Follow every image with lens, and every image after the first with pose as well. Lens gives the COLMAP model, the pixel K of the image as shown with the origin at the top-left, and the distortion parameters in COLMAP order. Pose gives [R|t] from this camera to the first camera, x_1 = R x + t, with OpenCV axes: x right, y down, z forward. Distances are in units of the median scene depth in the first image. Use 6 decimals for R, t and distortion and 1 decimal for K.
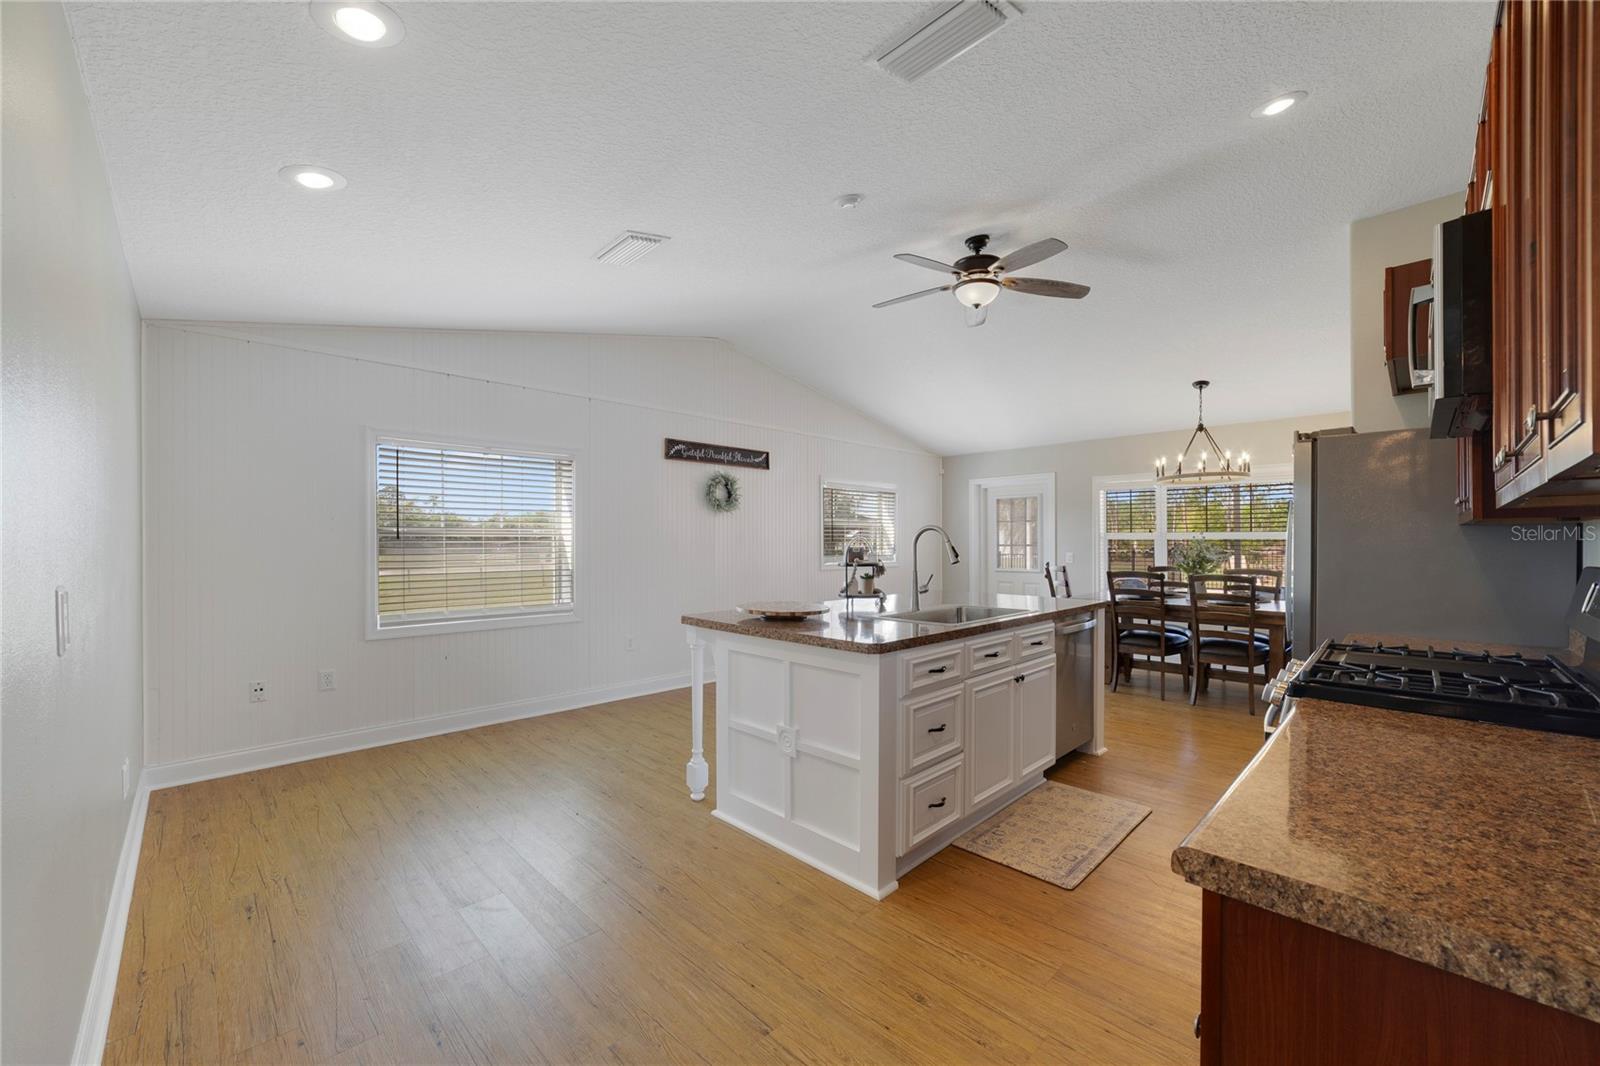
lens RADIAL K [[624.5, 0, 802.6], [0, 624.5, 542.0], [0, 0, 1]] dist [-0.025738, 0.008603]
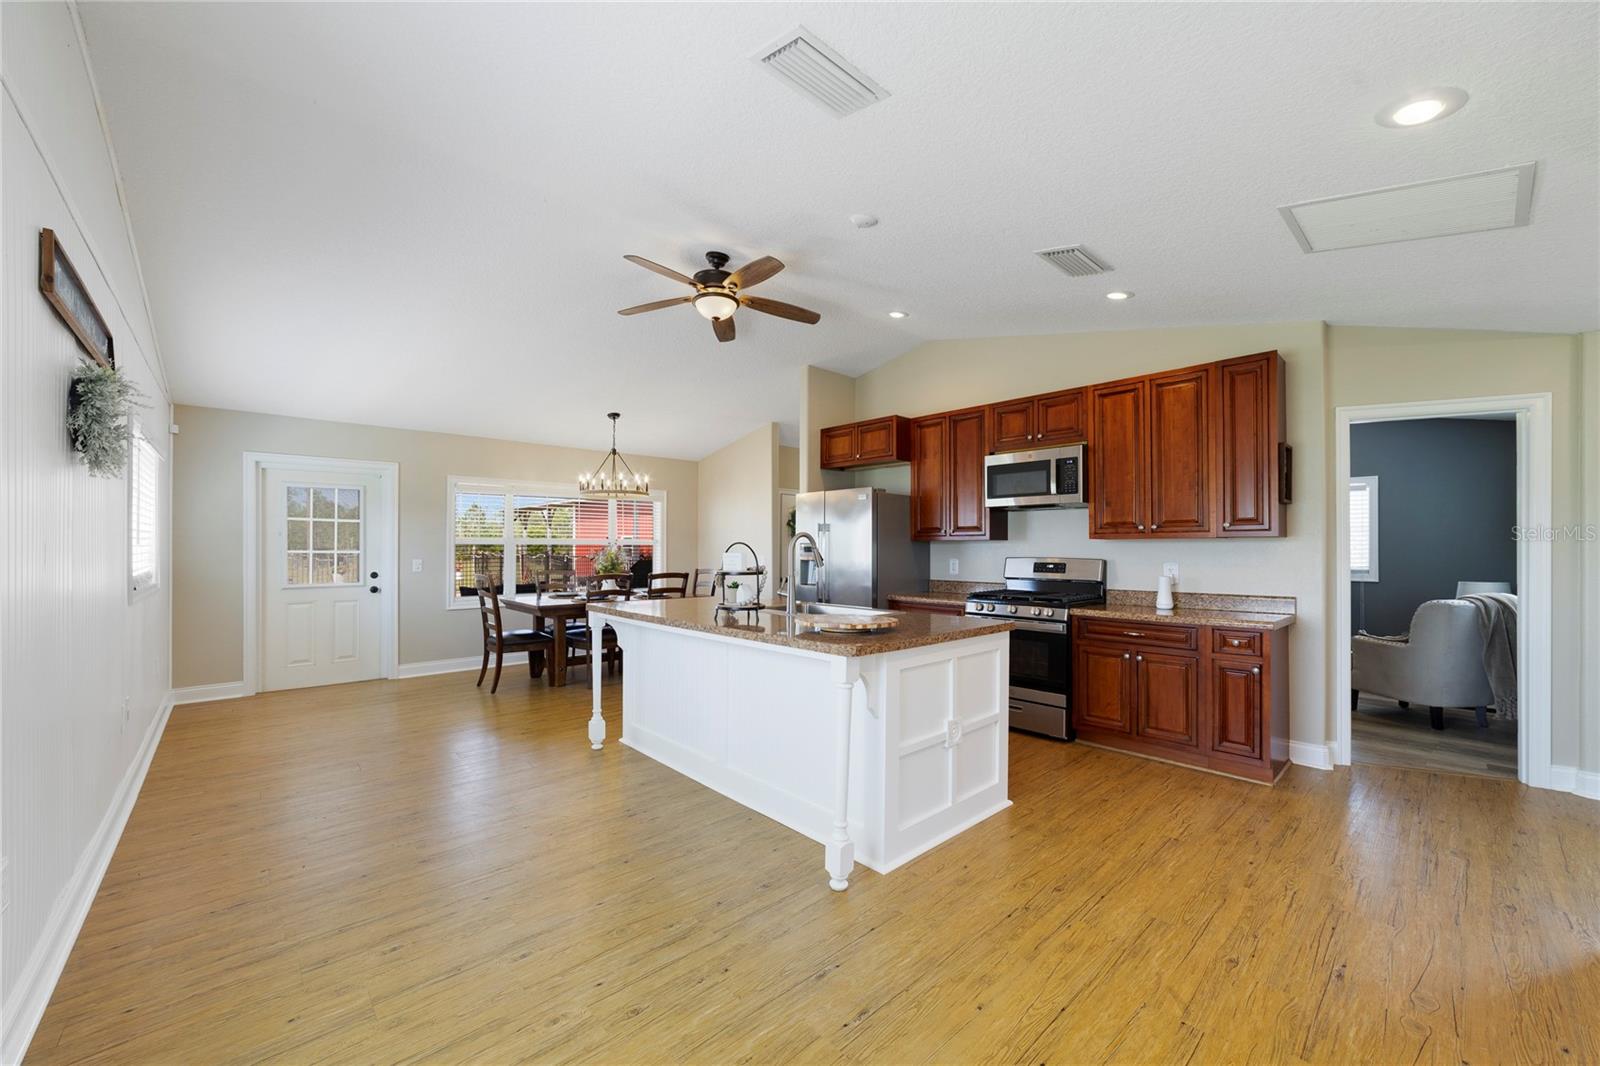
lens RADIAL K [[615.5, 0, 804.7], [0, 615.5, 546.4], [0, 0, 1]] dist [-0.024558, 0.008927]
pose [[0.035775, 0.002951, 0.999356, -0.759360], [-0.003221, 0.999991, -0.002838, 0.000038], [-0.999355, -0.003117, 0.035784, 0.843091]]
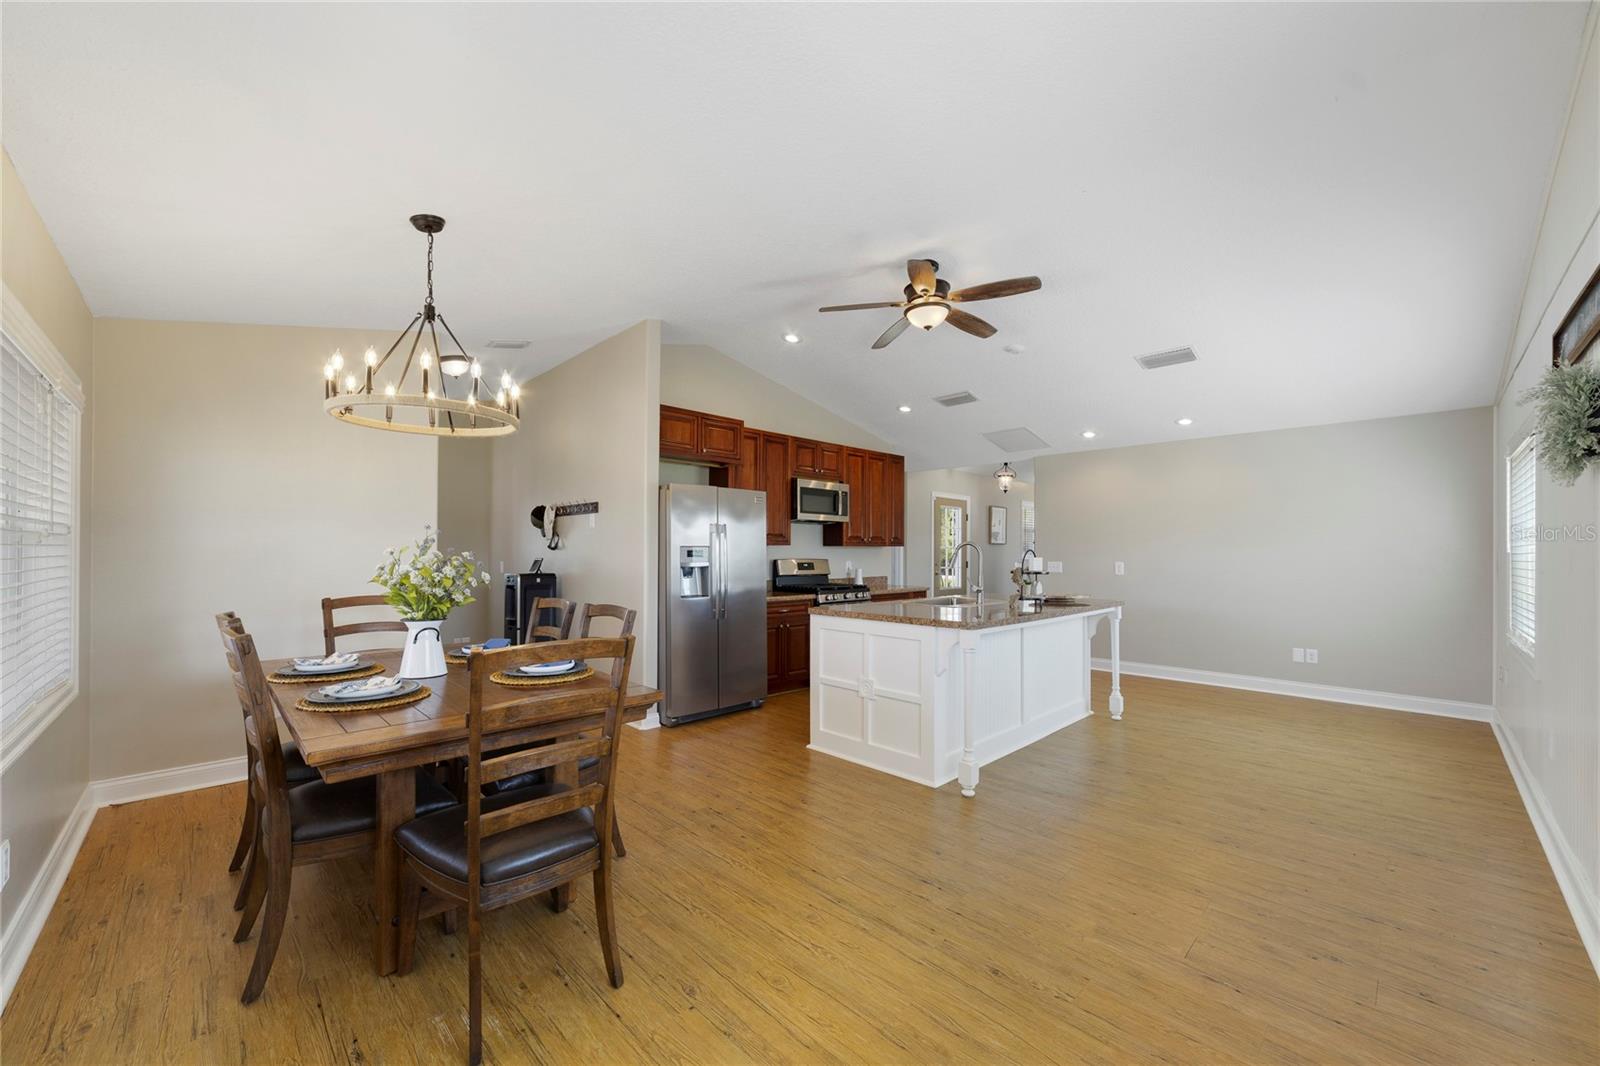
lens RADIAL K [[615.5, 0, 804.7], [0, 615.5, 546.4], [0, 0, 1]] dist [-0.024558, 0.008927]
pose [[-0.999951, -0.004320, 0.008944, 0.497160], [-0.004417, 0.999931, -0.010841, 0.001417], [-0.008897, -0.010880, -0.999901, 2.106110]]
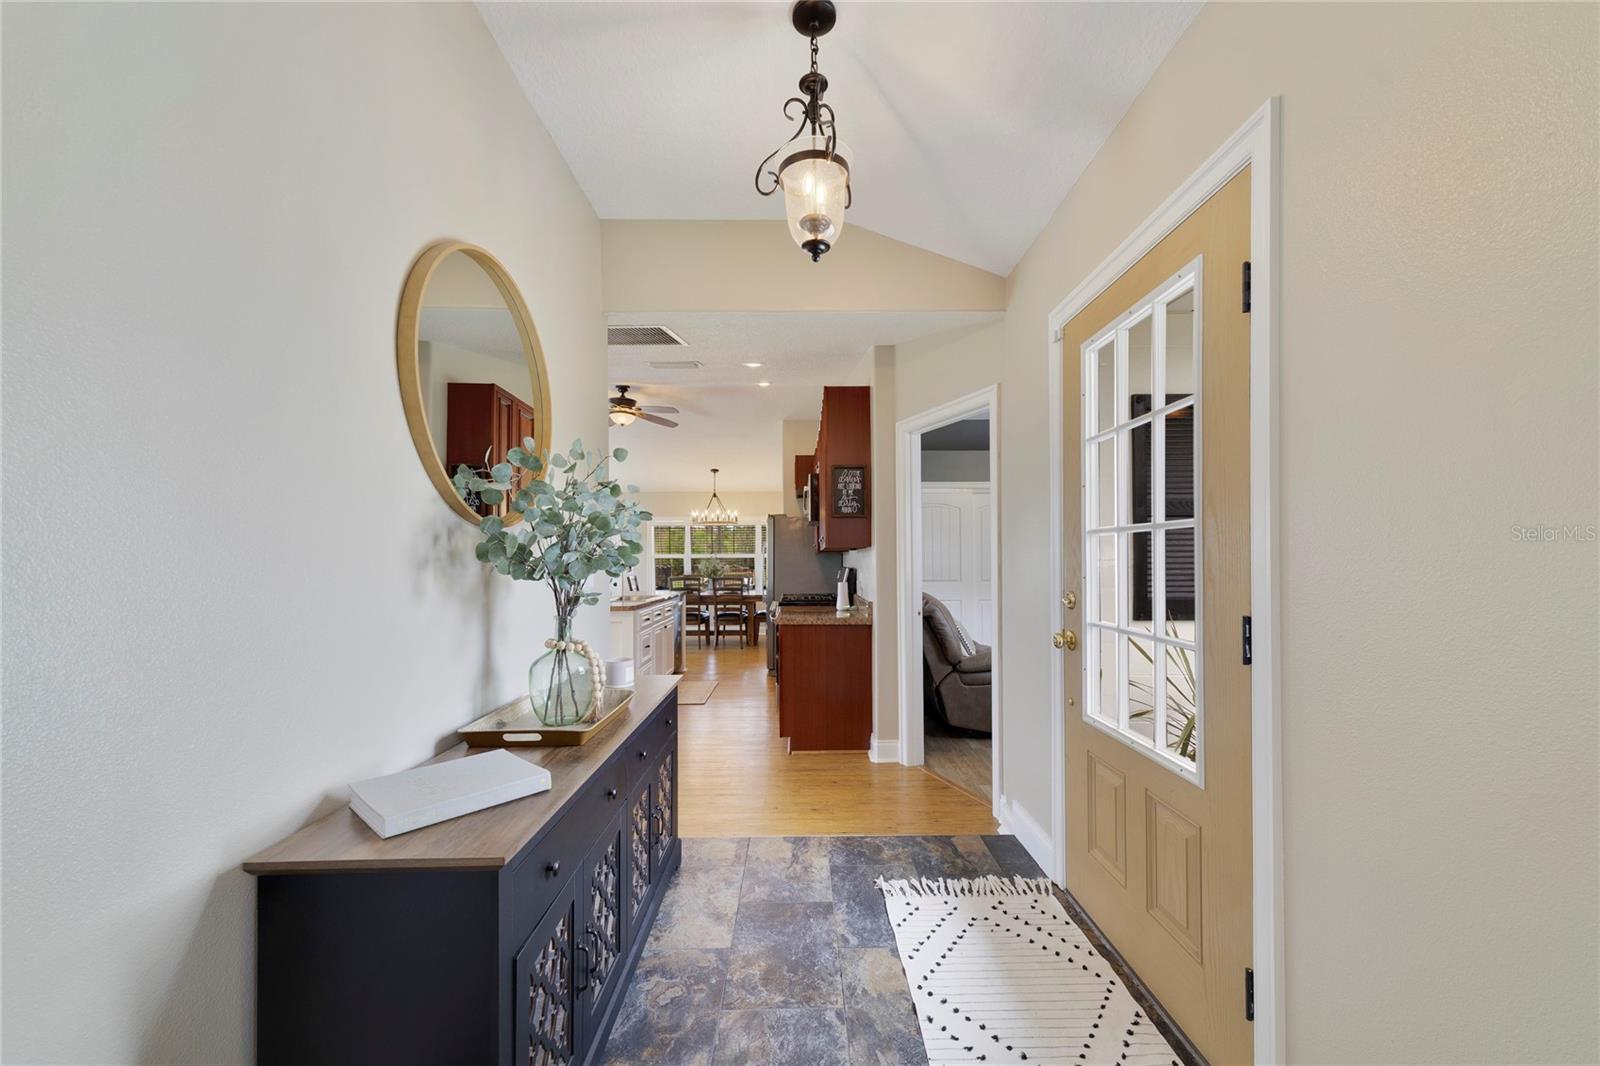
lens RADIAL K [[615.5, 0, 804.7], [0, 615.5, 546.4], [0, 0, 1]] dist [-0.024558, 0.008927]
pose [[0.703430, 0.007058, 0.710729, -0.603835], [0.008996, 0.999782, -0.018832, -0.003430], [-0.710708, 0.019641, 0.703213, -0.591052]]
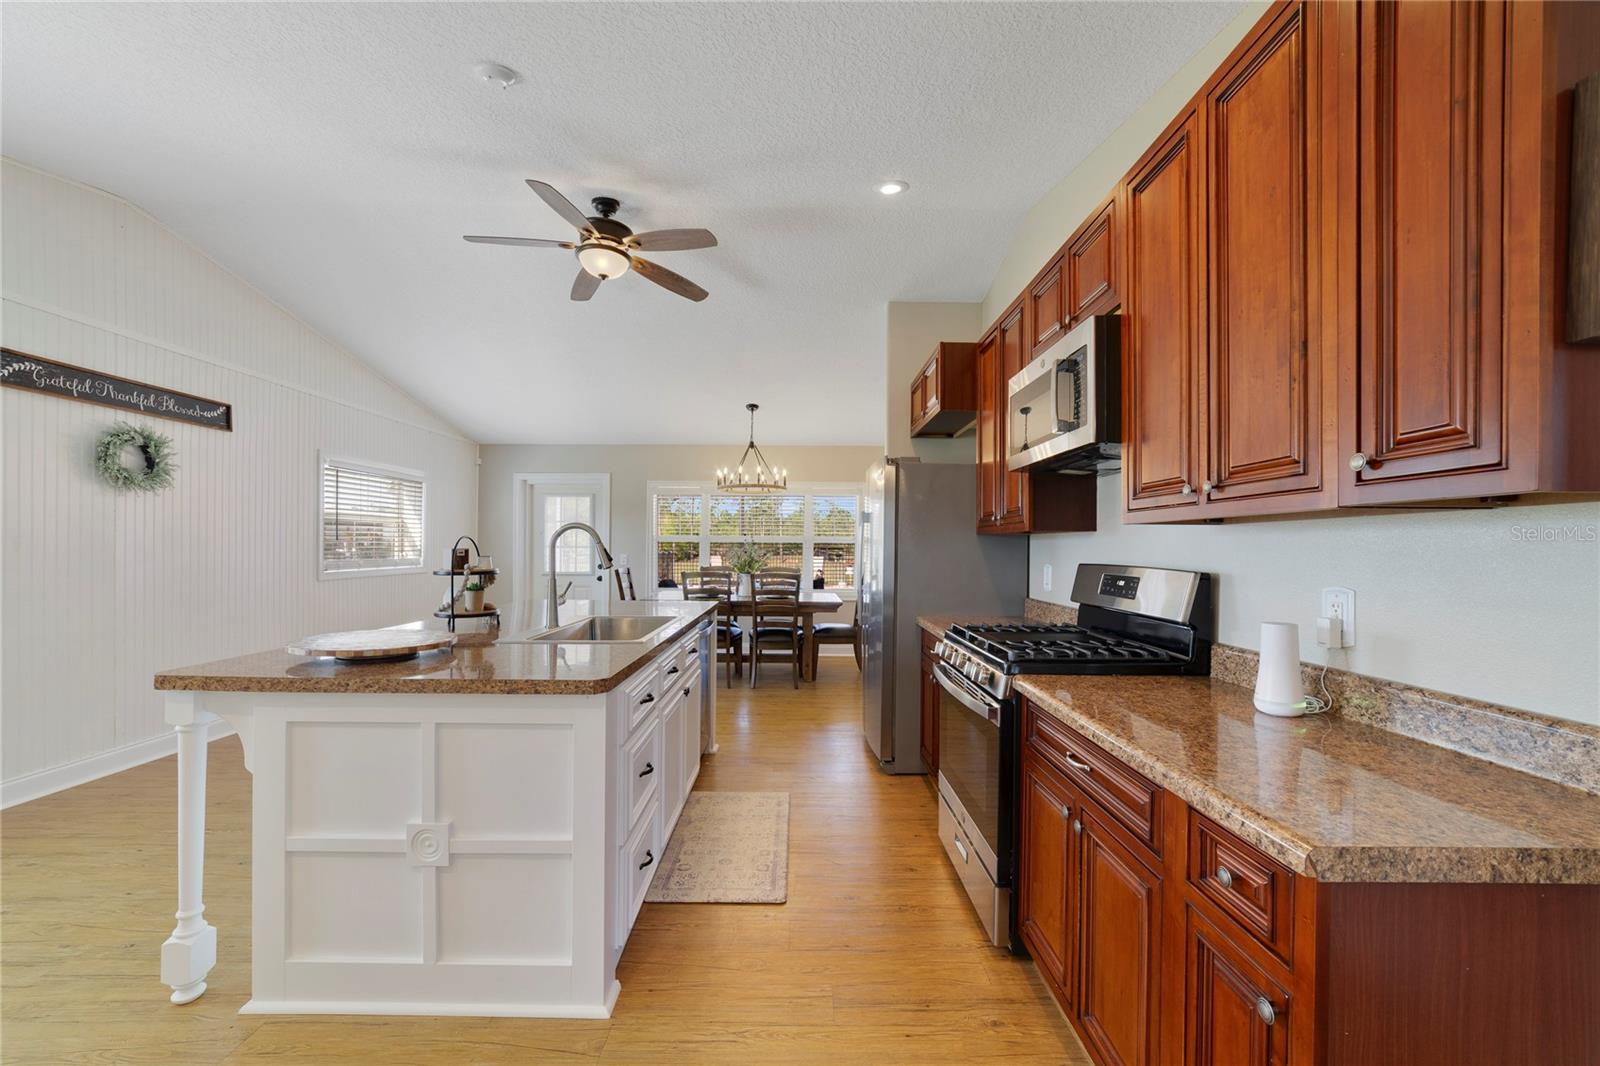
lens RADIAL K [[615.5, 0, 804.7], [0, 615.5, 546.4], [0, 0, 1]] dist [-0.024558, 0.008927]
pose [[0.700525, 0.004936, 0.713611, -0.143225], [-0.008642, 0.999961, 0.001566, 0.000450], [-0.713576, -0.007264, 0.700540, 0.187743]]
